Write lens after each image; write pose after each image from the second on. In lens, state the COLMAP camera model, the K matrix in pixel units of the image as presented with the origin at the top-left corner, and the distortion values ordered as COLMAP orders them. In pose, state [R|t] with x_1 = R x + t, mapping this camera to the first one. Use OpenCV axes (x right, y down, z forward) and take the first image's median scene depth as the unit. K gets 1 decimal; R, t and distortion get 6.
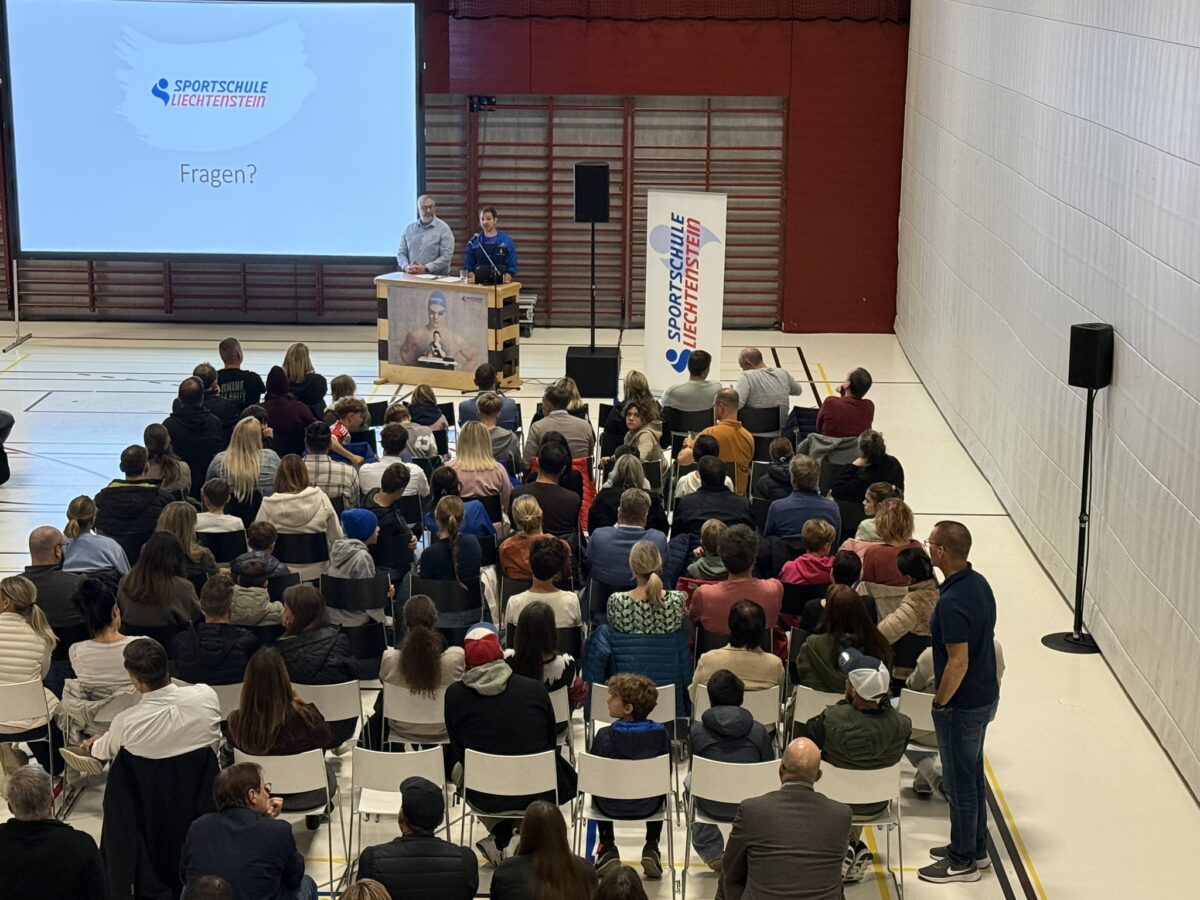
lens RADIAL K [[2200.7, 0, 599.7], [0, 2200.7, 449.8], [0, 0, 1]] dist [0.005278, 0.000000]
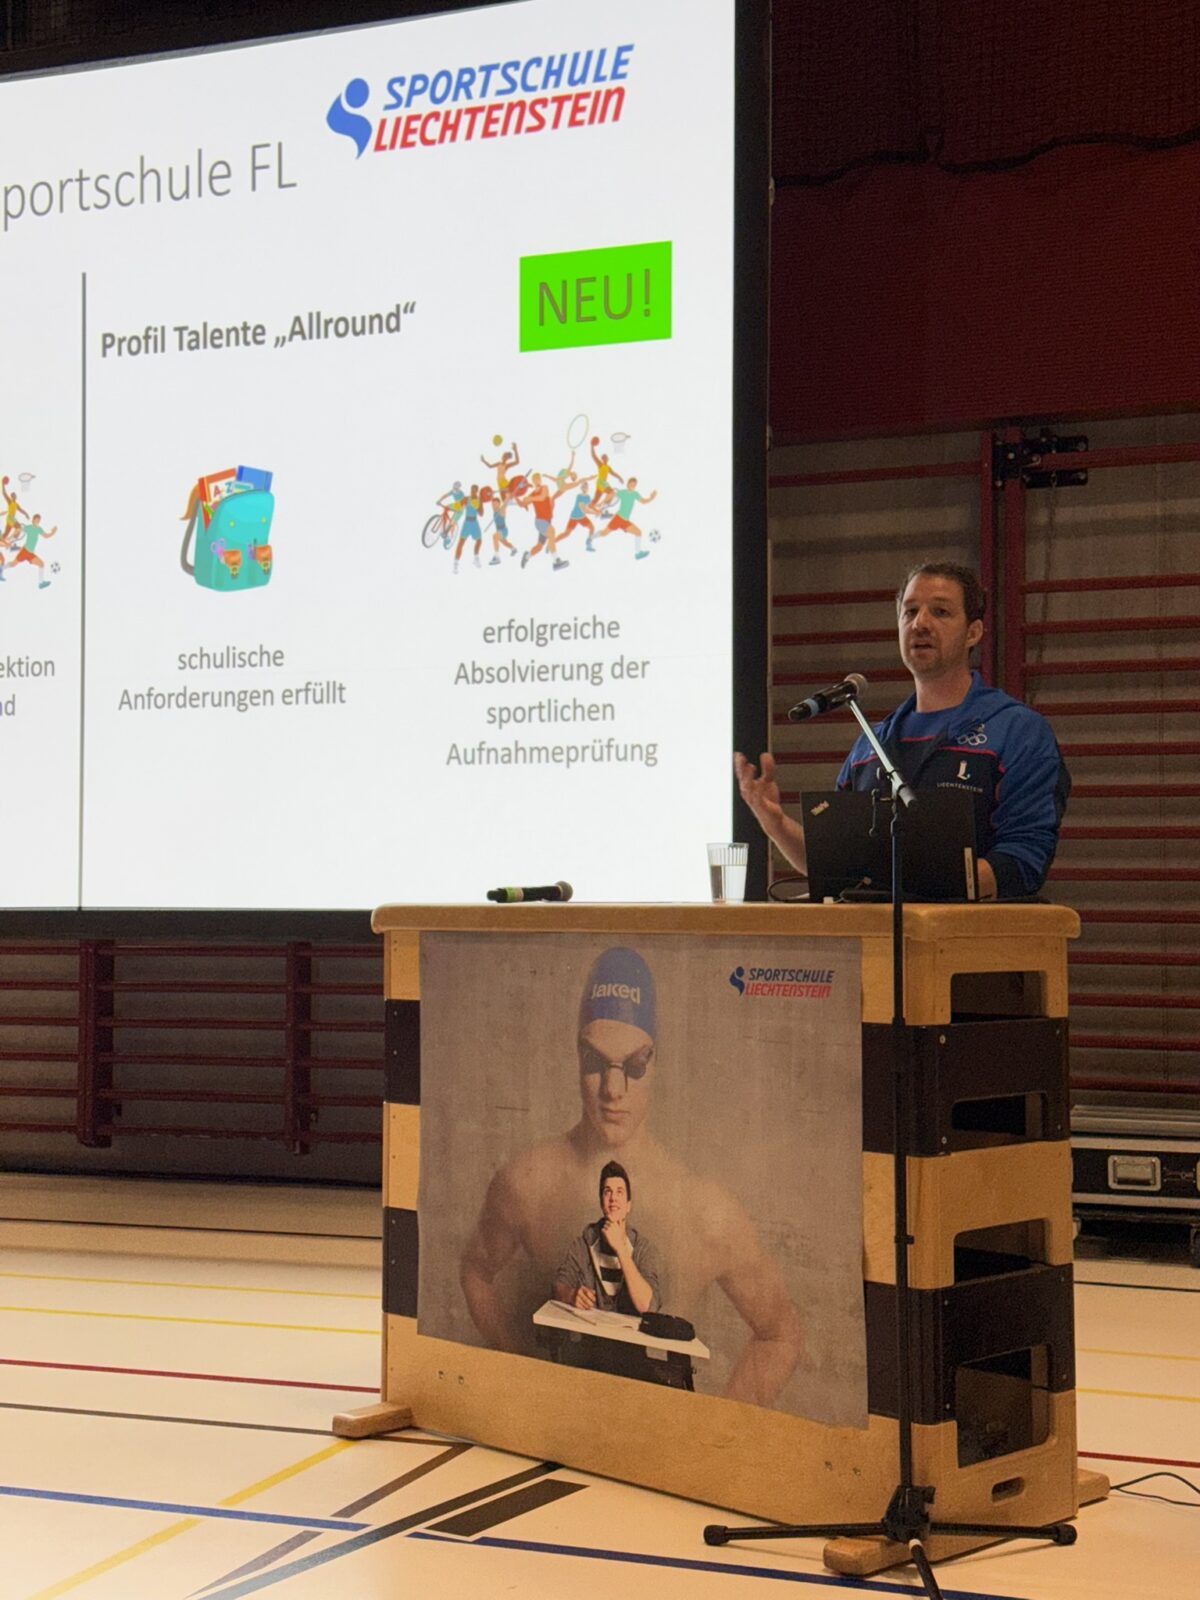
lens RADIAL K [[2236.2, 0, 604.5], [0, 2236.2, 794.7], [0, 0, 1]] dist [0.144302, 0.000000]
pose [[0.945032, -0.022726, -0.326188, -0.011928], [-0.066264, 0.963571, -0.259114, -0.034593], [0.320194, 0.266486, 0.909099, 0.815050]]
